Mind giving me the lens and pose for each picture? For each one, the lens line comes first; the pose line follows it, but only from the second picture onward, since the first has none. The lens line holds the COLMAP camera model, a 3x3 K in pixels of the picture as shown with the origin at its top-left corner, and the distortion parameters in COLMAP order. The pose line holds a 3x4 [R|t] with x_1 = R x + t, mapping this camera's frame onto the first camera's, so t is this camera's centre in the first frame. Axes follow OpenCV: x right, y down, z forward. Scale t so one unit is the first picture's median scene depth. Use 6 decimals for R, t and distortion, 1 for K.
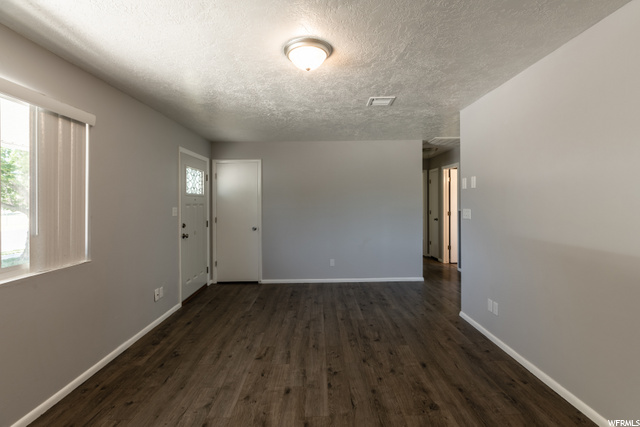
lens RADIAL K [[289.3, 0, 318.3], [0, 289.3, 208.3], [0, 0, 1]] dist [0.002009, 0.000338]
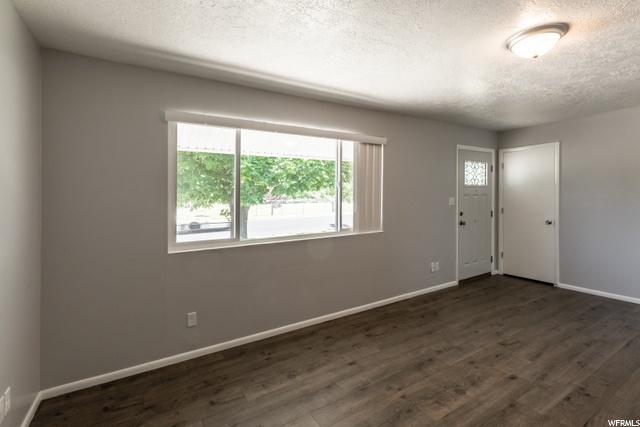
lens RADIAL K [[293.0, 0, 318.8], [0, 293.0, 200.1], [0, 0, 1]] dist [0.002194, 0.000373]
pose [[0.518011, 0.012059, -0.855289, 0.306033], [-0.006380, 0.999927, 0.010235, -0.002630], [0.855350, 0.000155, 0.518050, -0.092766]]
